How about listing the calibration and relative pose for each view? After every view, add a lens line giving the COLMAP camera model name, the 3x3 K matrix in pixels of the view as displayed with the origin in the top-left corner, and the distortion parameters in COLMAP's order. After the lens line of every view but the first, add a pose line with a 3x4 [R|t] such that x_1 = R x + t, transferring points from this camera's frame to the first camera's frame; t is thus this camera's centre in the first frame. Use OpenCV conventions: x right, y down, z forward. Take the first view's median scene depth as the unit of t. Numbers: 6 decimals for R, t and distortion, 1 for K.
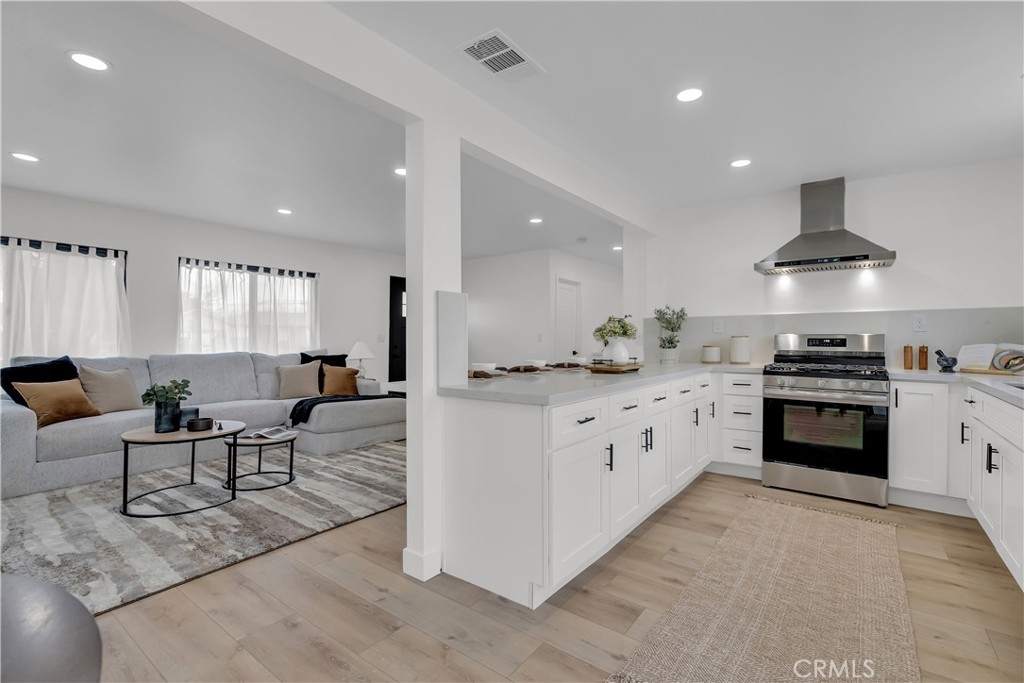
lens RADIAL K [[464.8, 0, 512.0], [0, 464.8, 341.5], [0, 0, 1]] dist [-0.002285, -0.000107]
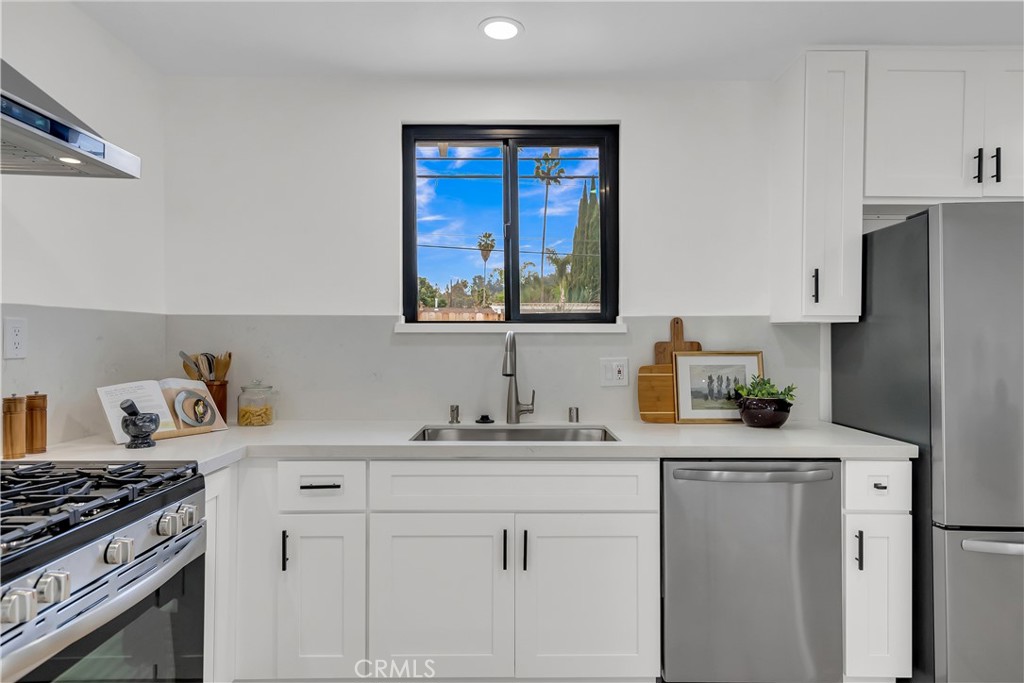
lens RADIAL K [[559.3, 0, 514.1], [0, 559.3, 356.7], [0, 0, 1]] dist [0.001259, 0.000182]
pose [[-0.612381, -0.020155, 0.790306, 0.247580], [0.000913, 0.999656, 0.026201, -0.034217], [-0.790562, 0.016767, -0.612152, 0.955168]]
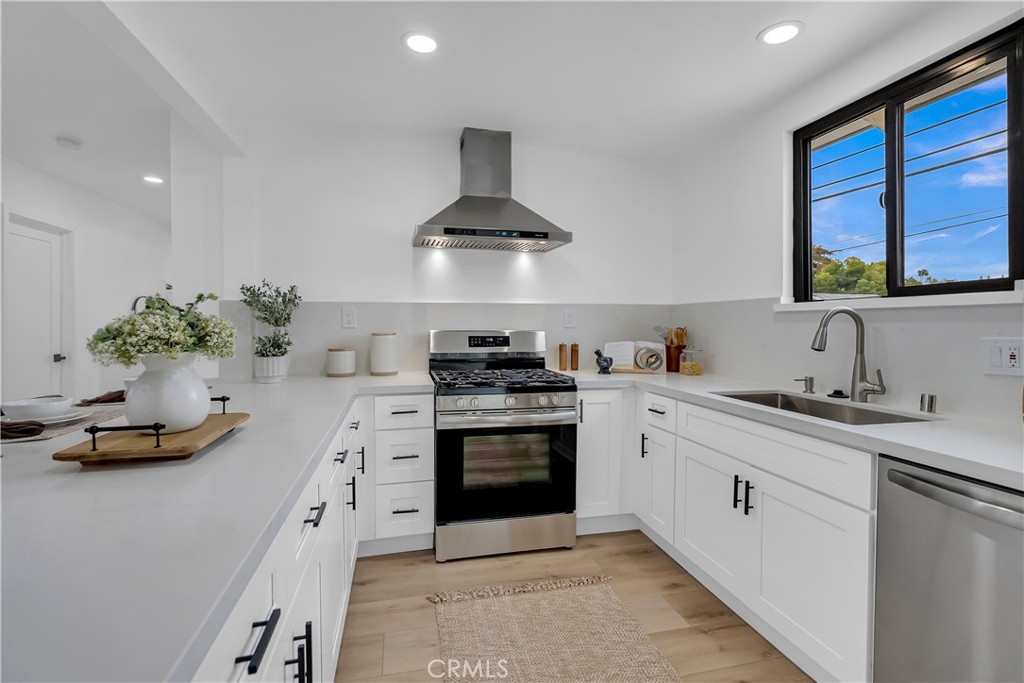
lens RADIAL K [[473.4, 0, 513.7], [0, 473.4, 334.4], [0, 0, 1]] dist [-0.000579, -0.000003]
pose [[0.635498, -0.017757, 0.771898, 0.097076], [0.003453, 0.999791, 0.020157, -0.027631], [-0.772095, -0.010144, 0.635427, 0.499271]]
